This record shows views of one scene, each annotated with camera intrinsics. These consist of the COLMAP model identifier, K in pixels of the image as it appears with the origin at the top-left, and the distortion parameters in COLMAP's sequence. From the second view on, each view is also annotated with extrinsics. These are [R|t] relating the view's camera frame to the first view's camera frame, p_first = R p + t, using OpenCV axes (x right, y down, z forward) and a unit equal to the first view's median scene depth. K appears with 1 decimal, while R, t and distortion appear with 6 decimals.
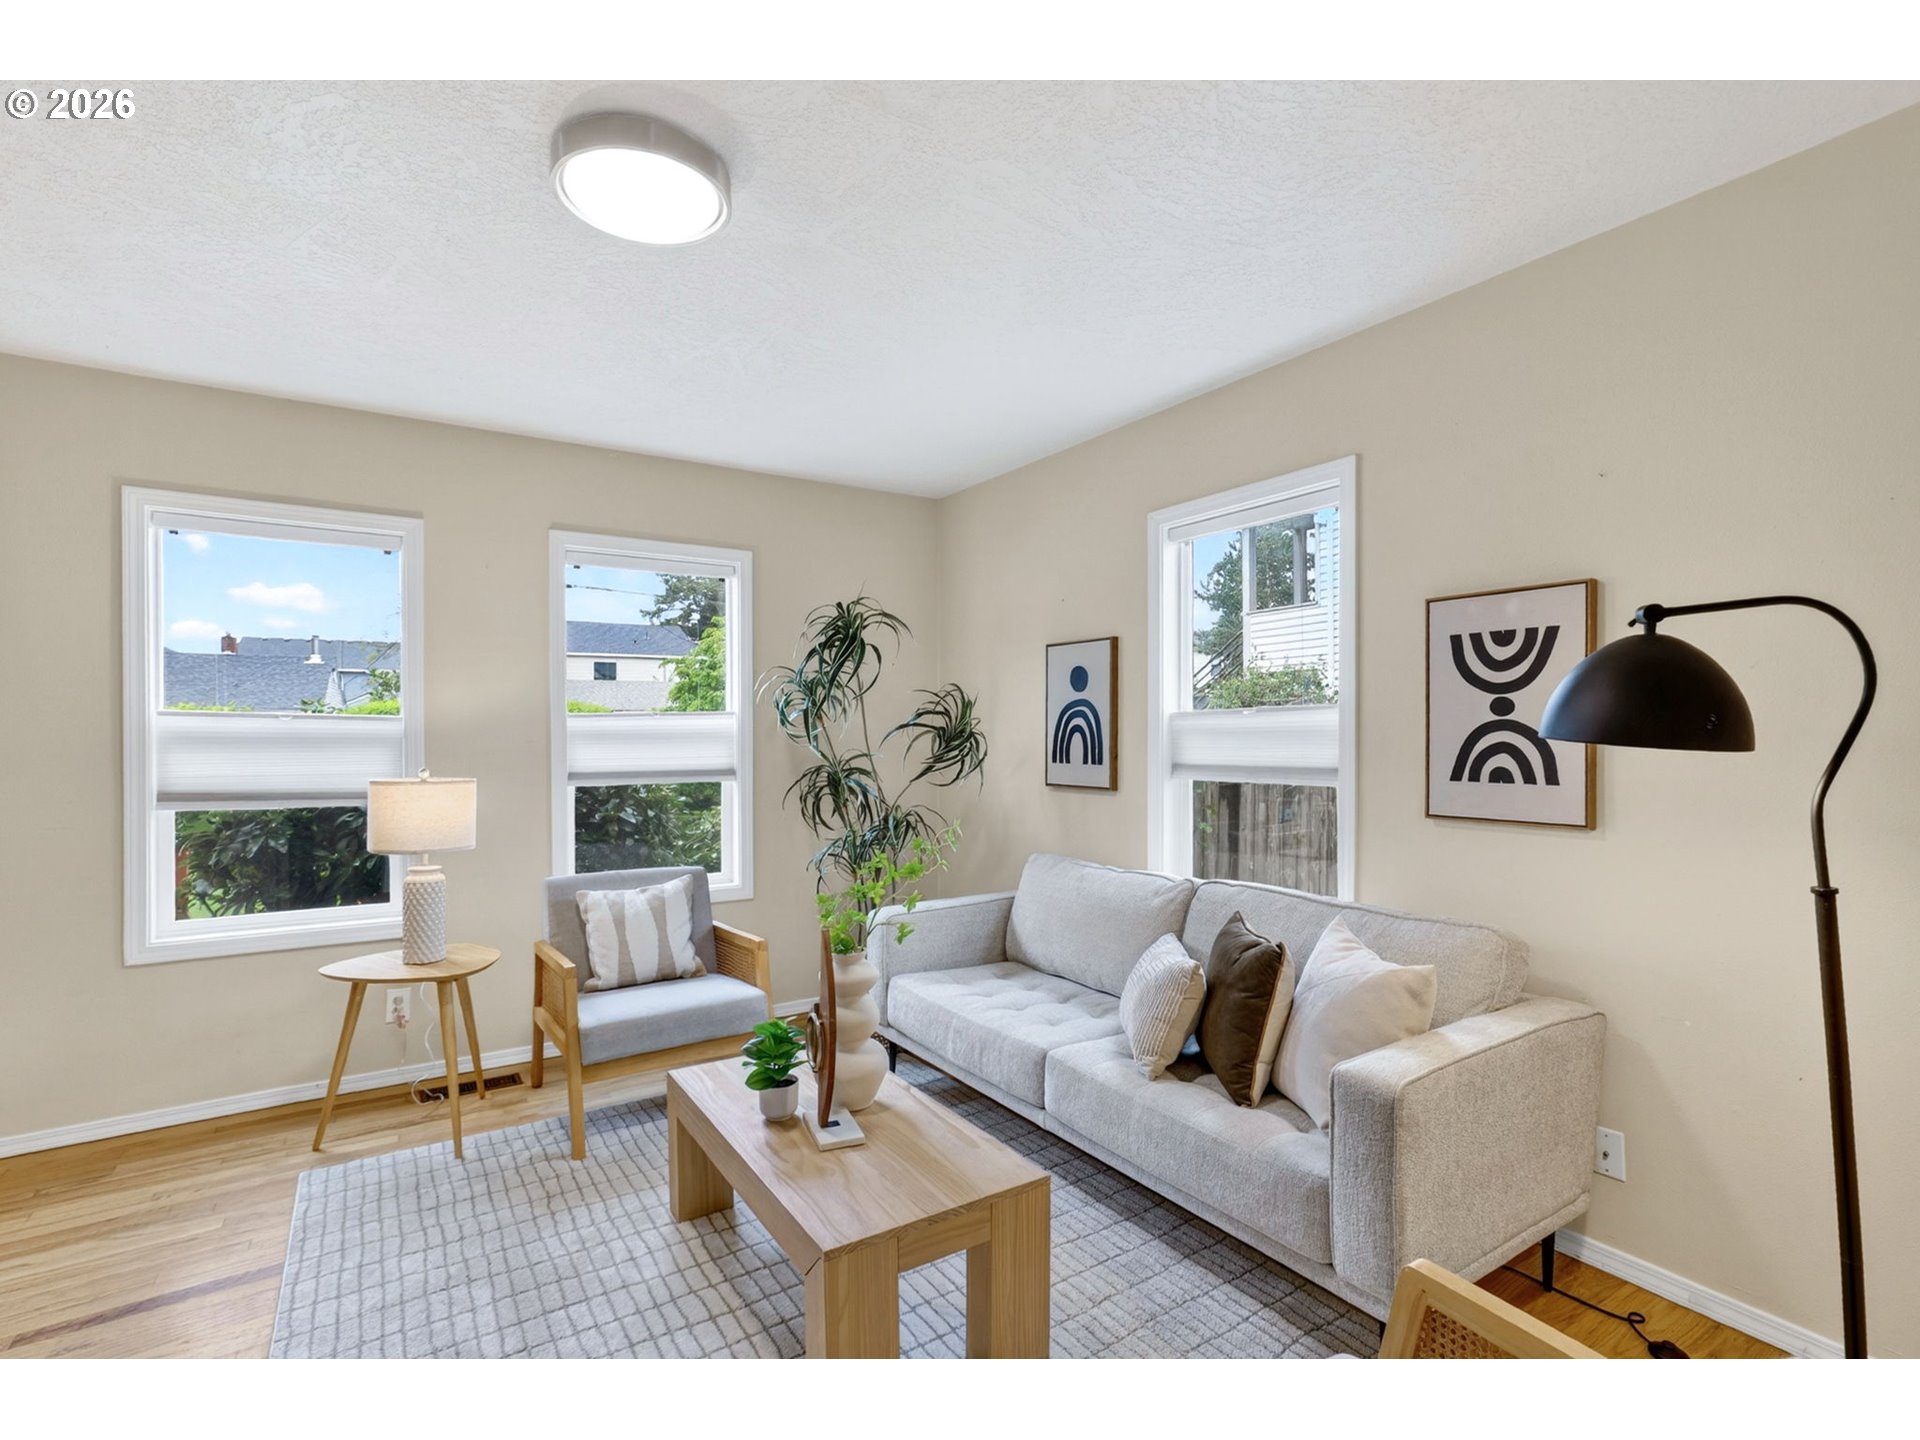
lens RADIAL K [[892.3, 0, 963.8], [0, 892.3, 734.8], [0, 0, 1]] dist [-0.015587, 0.007262]
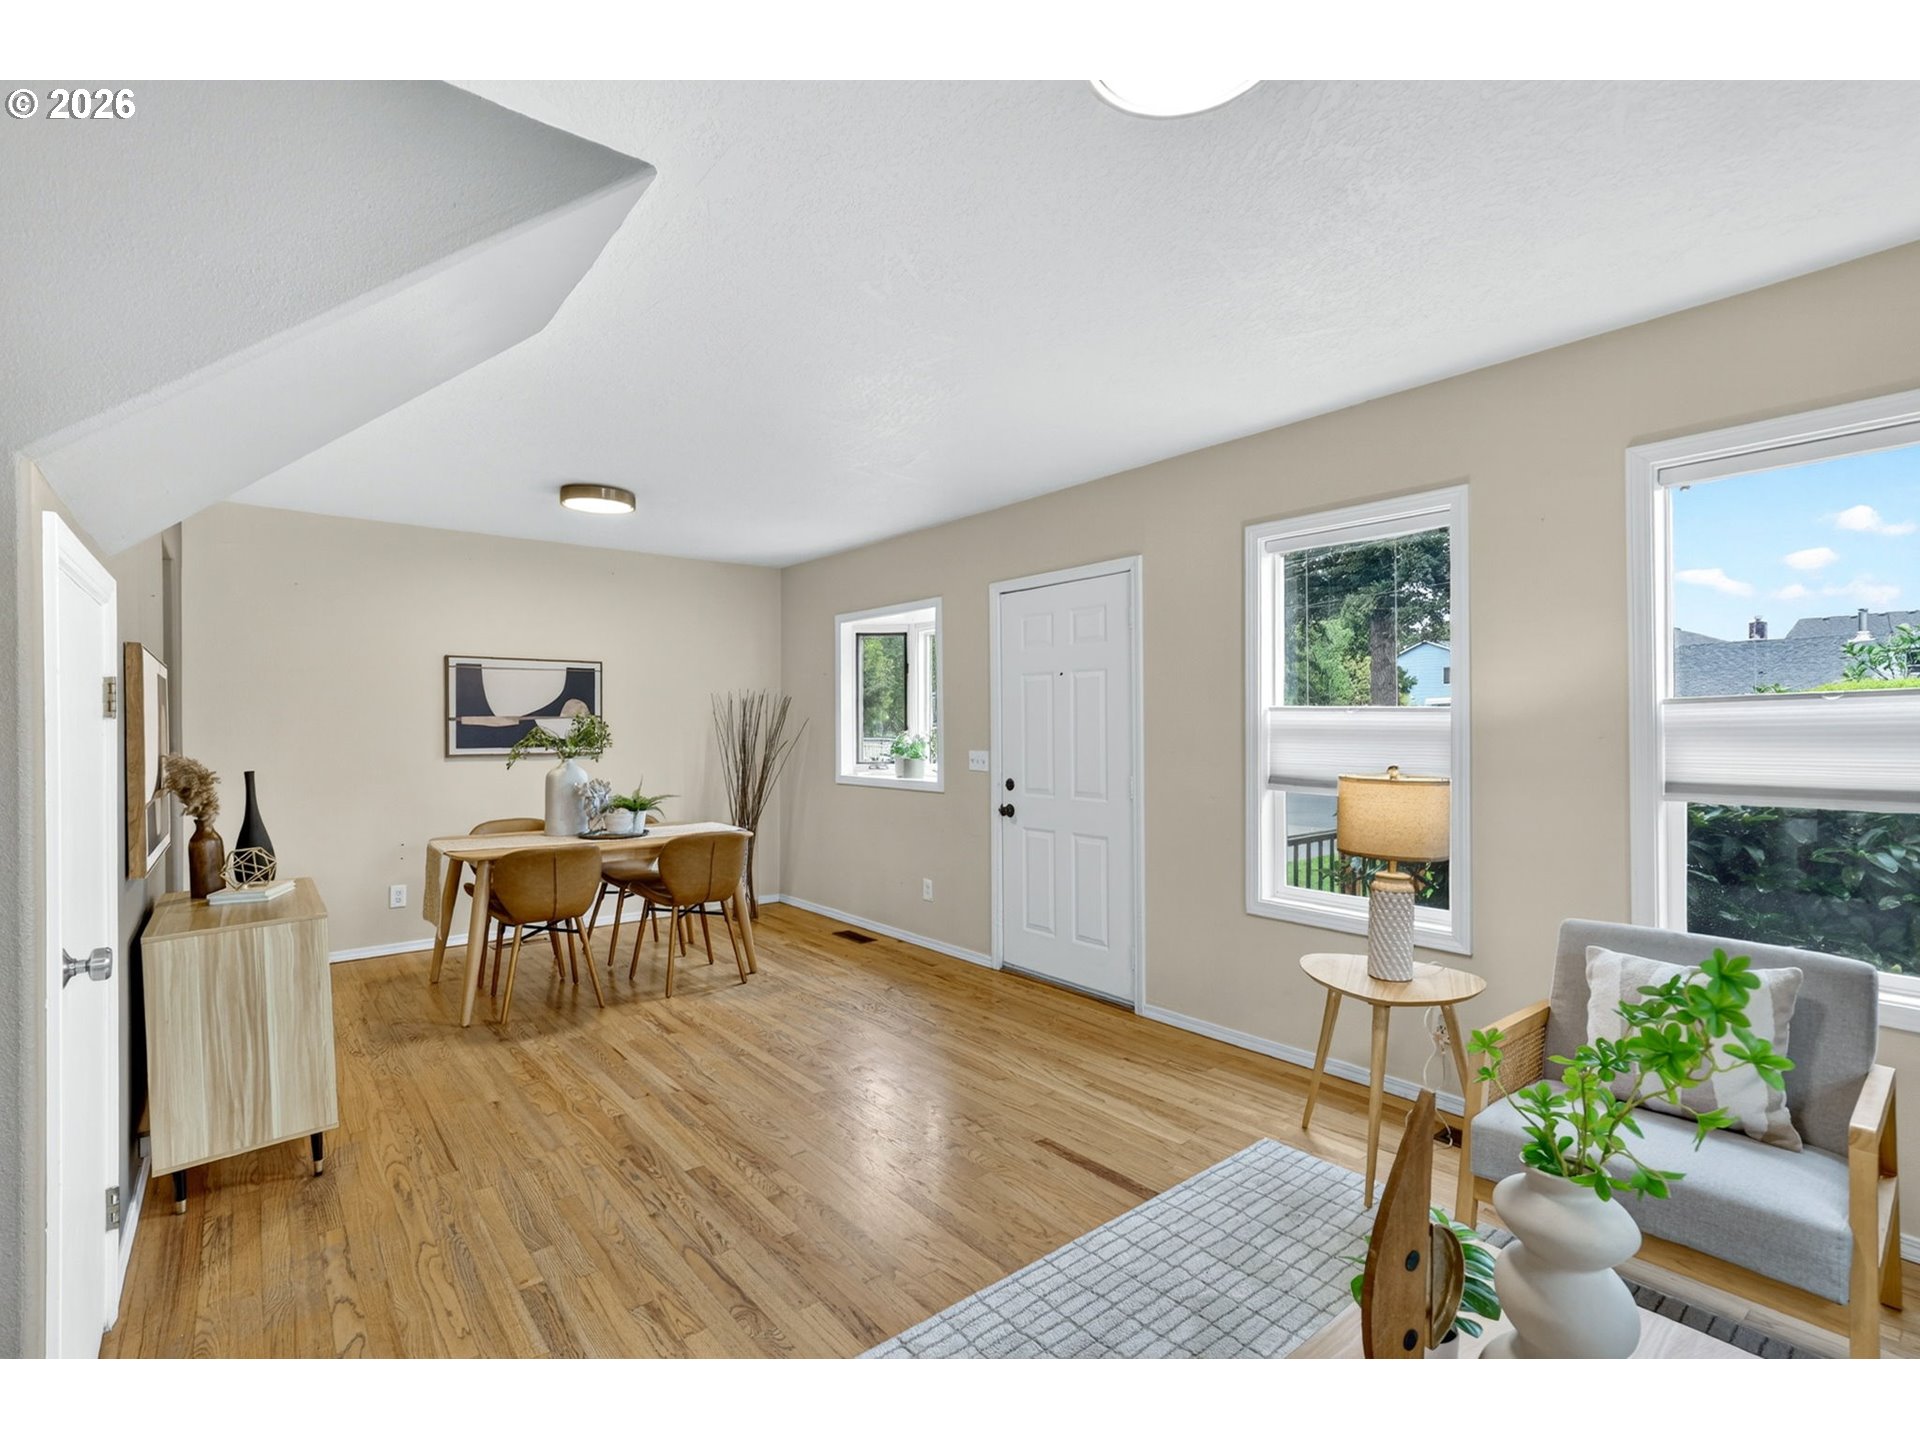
lens RADIAL K [[892.3, 0, 954.4], [0, 892.3, 725.5], [0, 0, 1]] dist [-0.015587, 0.007262]
pose [[0.101482, -0.001926, -0.994836, 0.250657], [0.002519, 0.999995, -0.001679, -0.001827], [0.994834, -0.002335, 0.101486, 0.461611]]
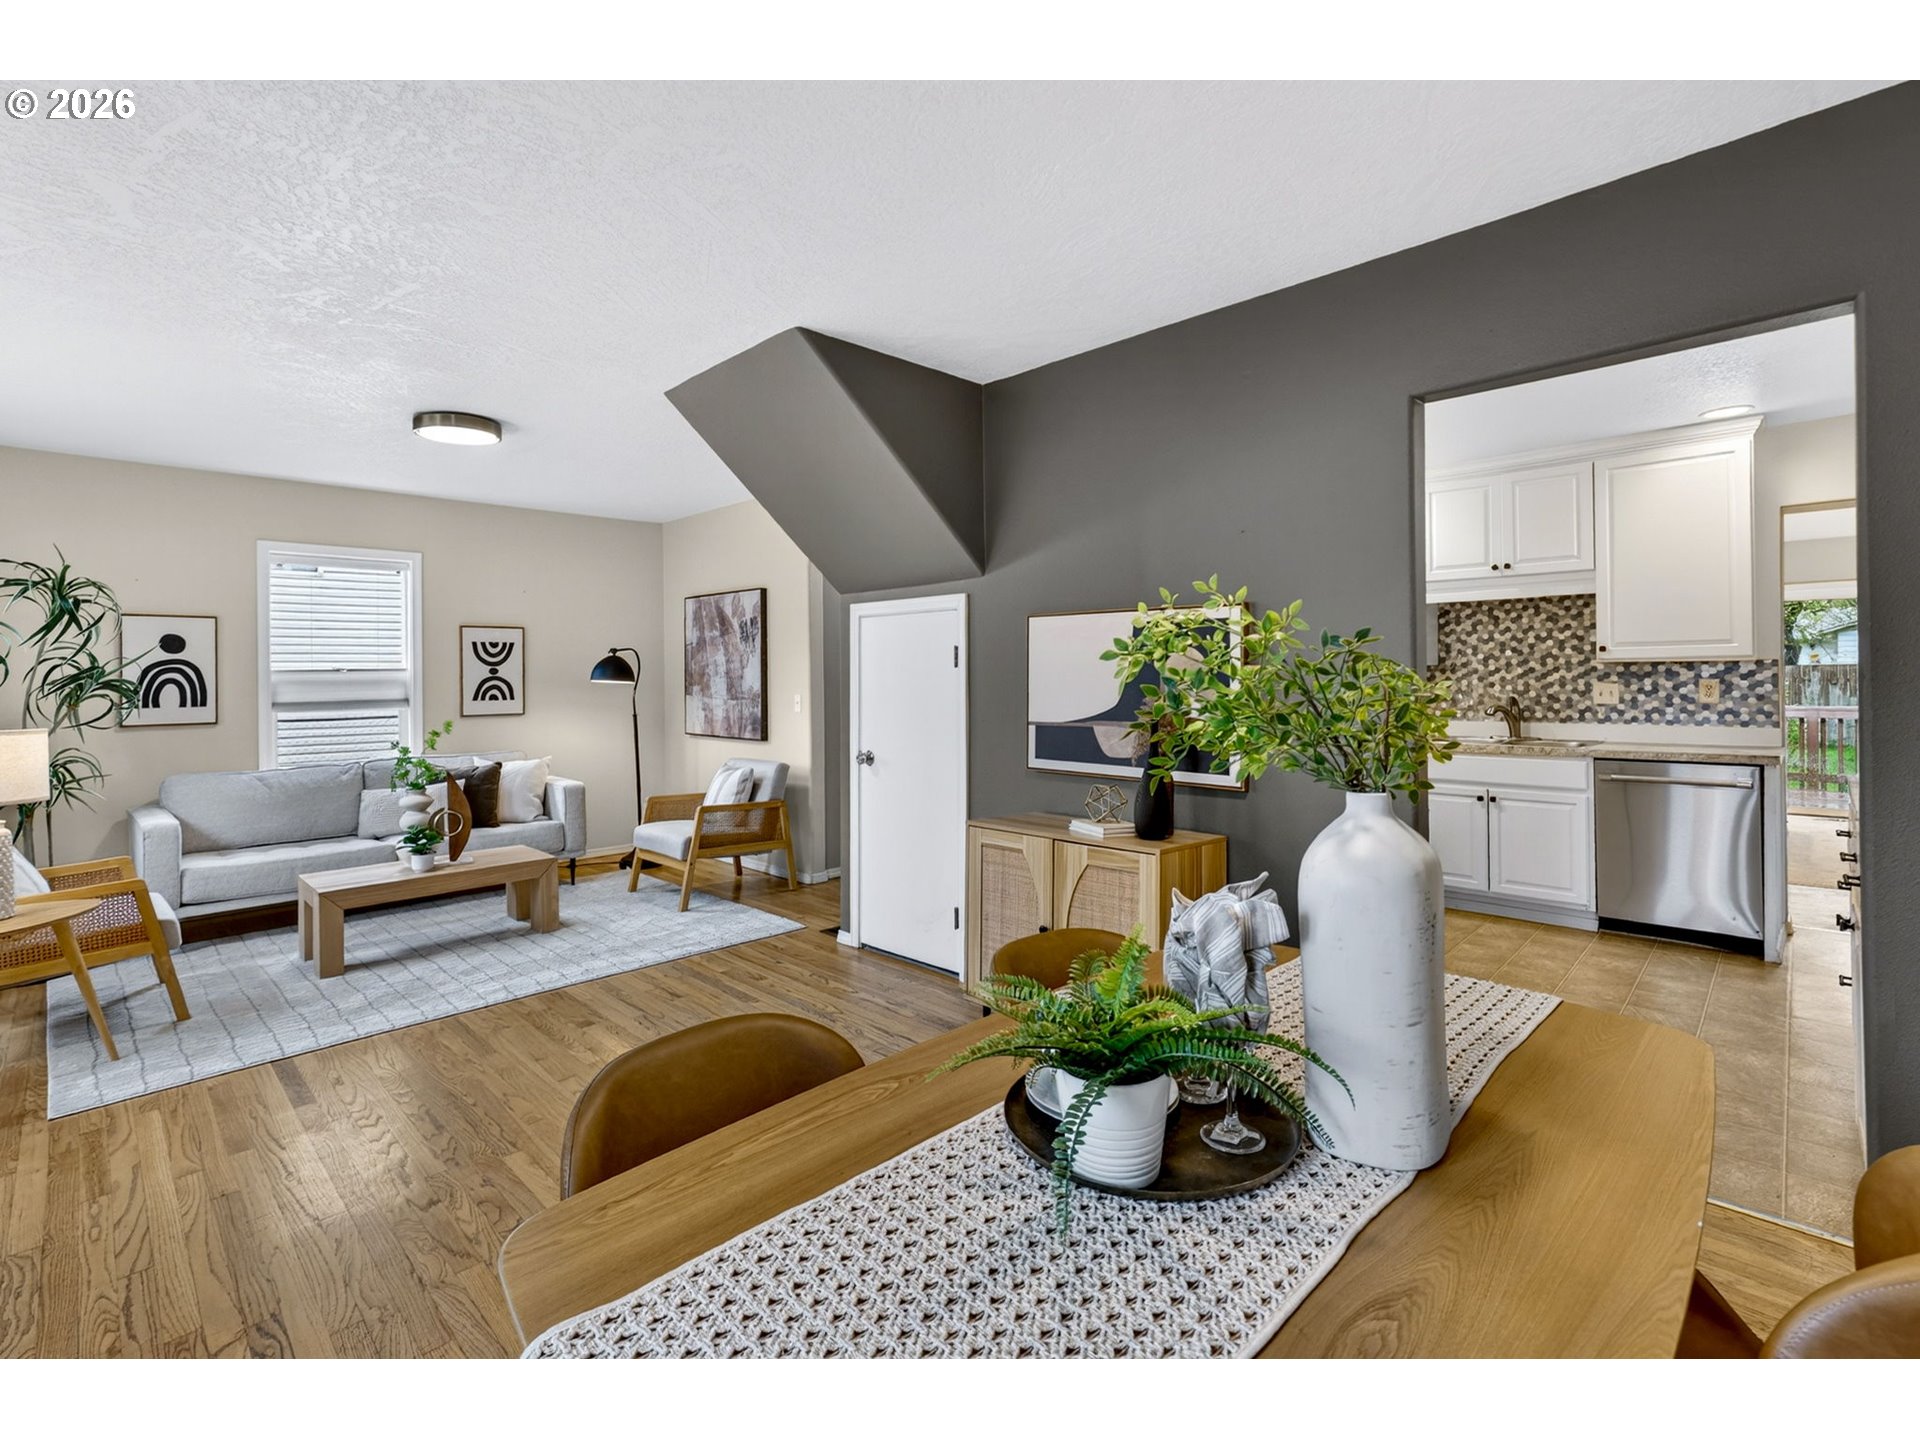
lens RADIAL K [[892.3, 0, 962.8], [0, 892.3, 677.2], [0, 0, 1]] dist [-0.015587, 0.007262]
pose [[-0.216391, 0.004482, 0.976297, -1.752657], [0.014697, 0.999891, -0.001333, 0.008183], [-0.976196, 0.014061, -0.216433, 0.171092]]
